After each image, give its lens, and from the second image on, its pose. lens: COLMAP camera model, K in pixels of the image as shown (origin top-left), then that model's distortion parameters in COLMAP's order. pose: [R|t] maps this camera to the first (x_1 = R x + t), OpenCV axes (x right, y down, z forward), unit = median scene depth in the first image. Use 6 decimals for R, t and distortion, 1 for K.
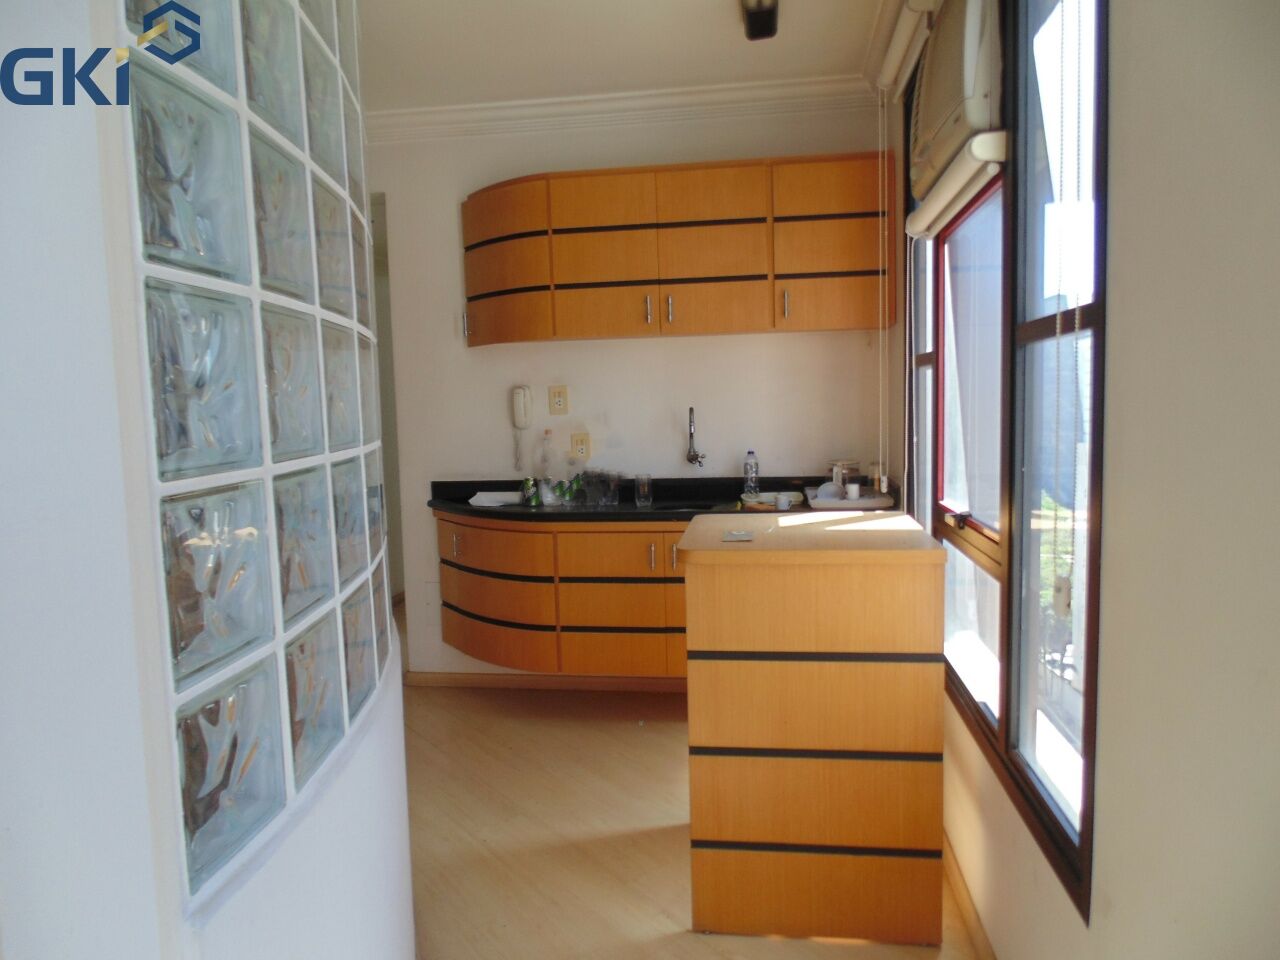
lens RADIAL K [[901.2, 0, 640.0], [0, 901.2, 480.0], [0, 0, 1]] dist [-0.007994, -0.002269]
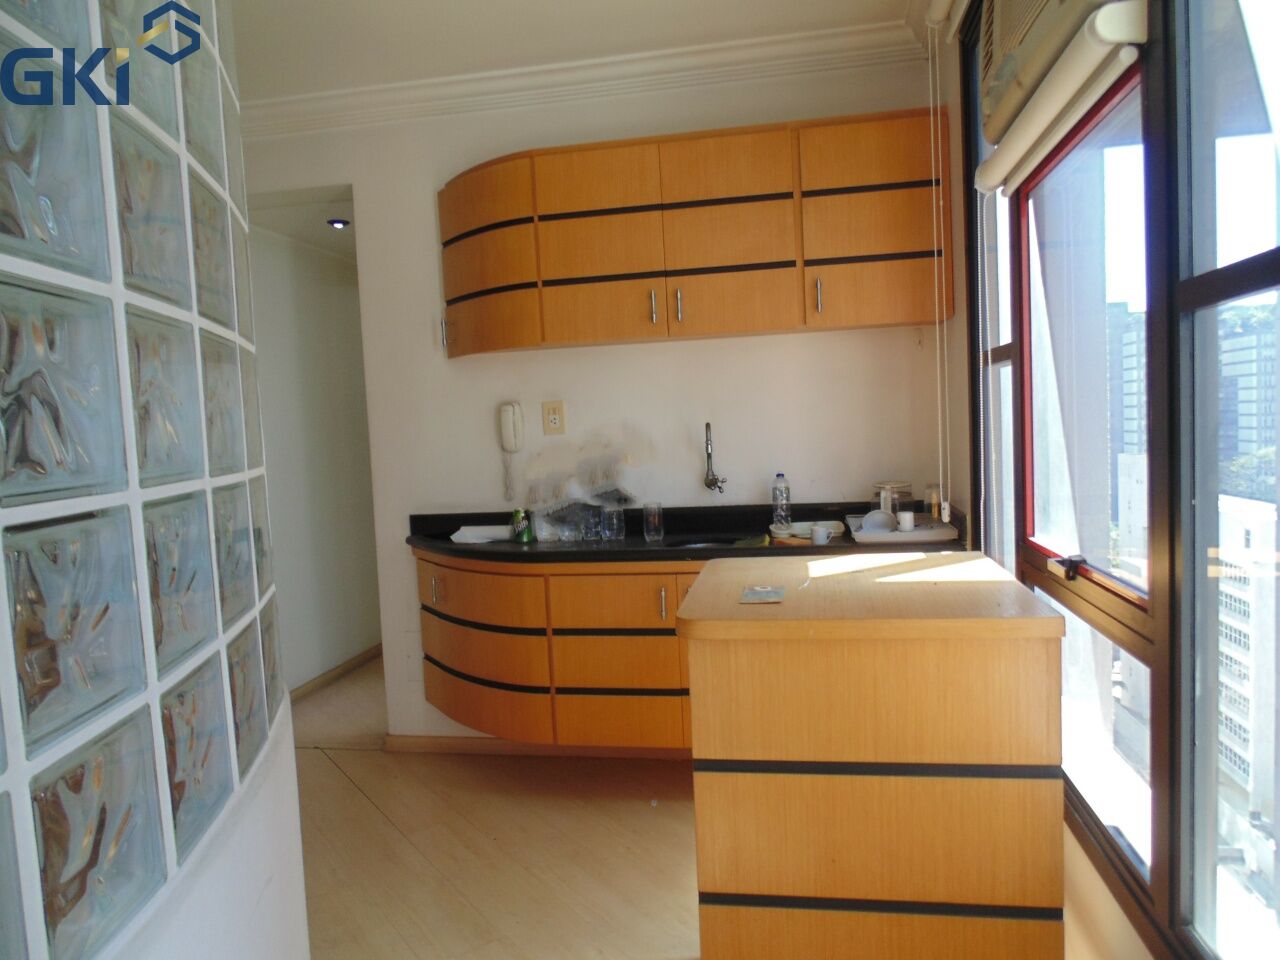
lens RADIAL K [[901.2, 0, 640.0], [0, 901.2, 480.0], [0, 0, 1]] dist [-0.007994, -0.002269]
pose [[0.999190, -0.018529, -0.035710, 0.023704], [0.017750, 0.999600, -0.022013, -0.010246], [0.036103, 0.021362, 0.999120, 0.166429]]
